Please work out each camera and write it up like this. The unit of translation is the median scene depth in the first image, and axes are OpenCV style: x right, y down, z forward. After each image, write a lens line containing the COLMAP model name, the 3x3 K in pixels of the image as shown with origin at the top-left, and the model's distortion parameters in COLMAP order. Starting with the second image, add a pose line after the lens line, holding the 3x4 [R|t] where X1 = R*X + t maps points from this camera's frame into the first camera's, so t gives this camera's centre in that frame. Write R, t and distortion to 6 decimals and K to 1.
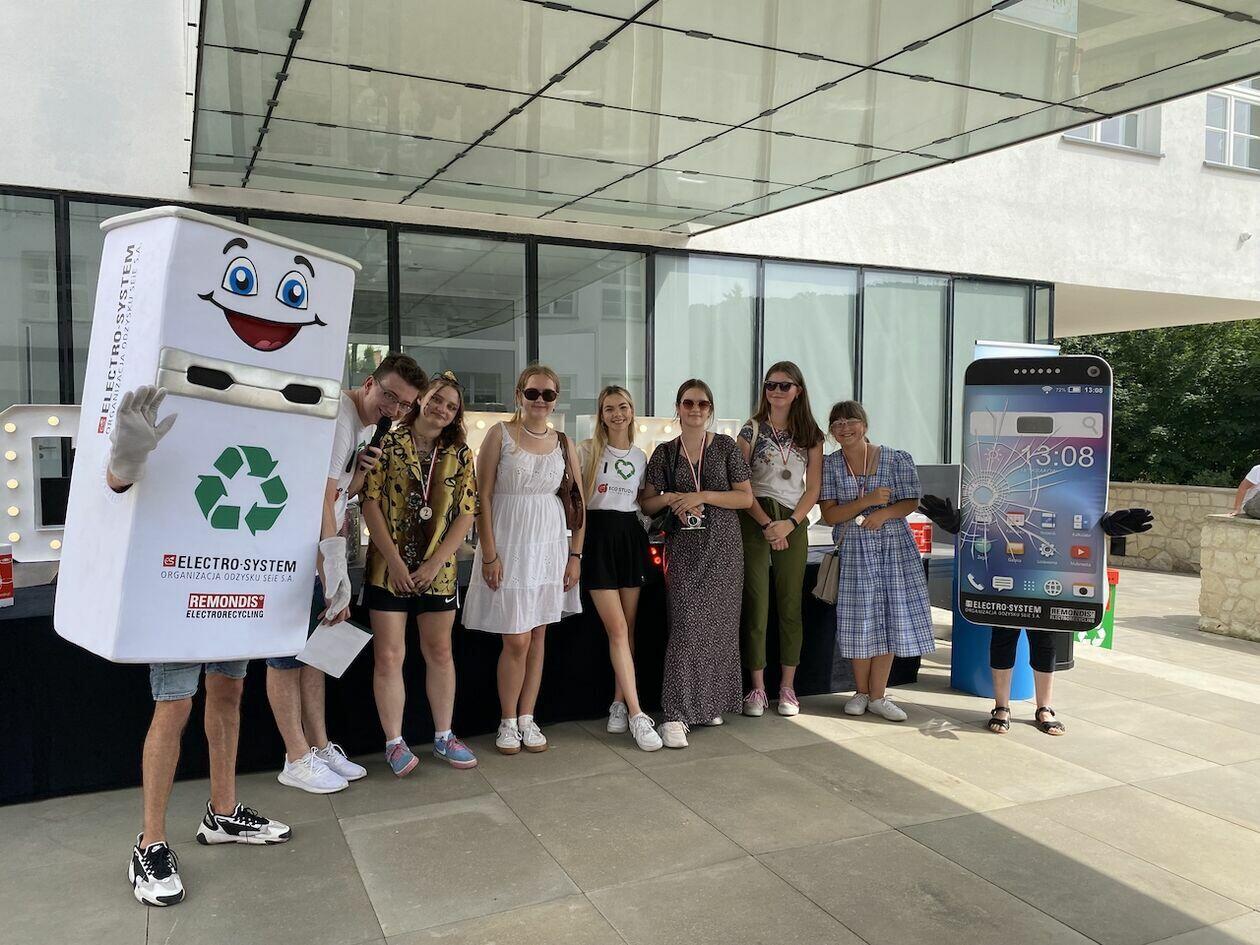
lens RADIAL K [[993.4, 0, 630.0], [0, 993.4, 472.5], [0, 0, 1]] dist [0.007083, 0.007473]
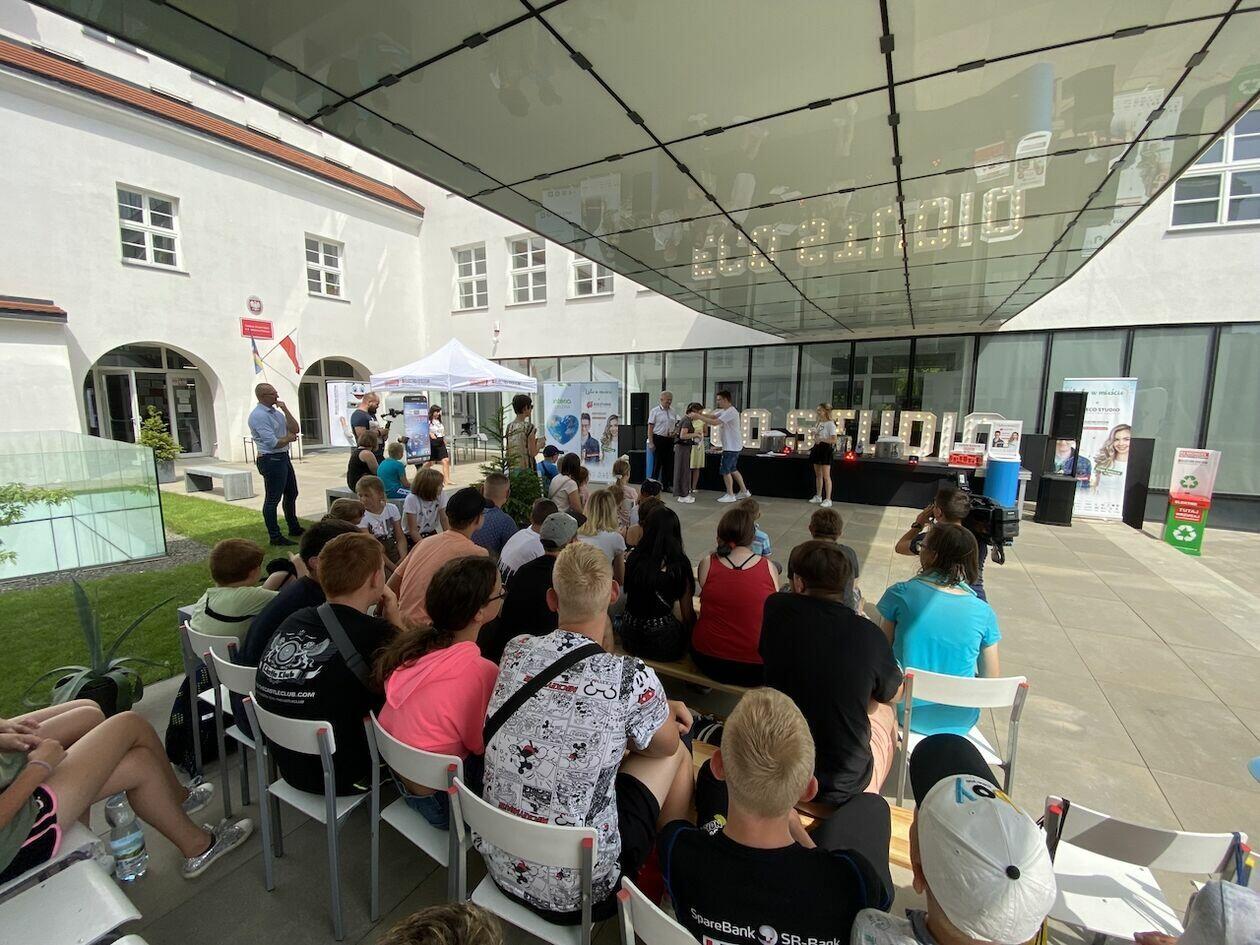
lens RADIAL K [[506.3, 0, 635.8], [0, 506.3, 482.0], [0, 0, 1]] dist [-0.003839, -0.000529]
pose [[0.574227, 0.108878, -0.811424, 0.461665], [-0.050953, 0.993949, 0.097312, 0.031785], [0.817109, -0.014534, 0.576300, -0.262027]]
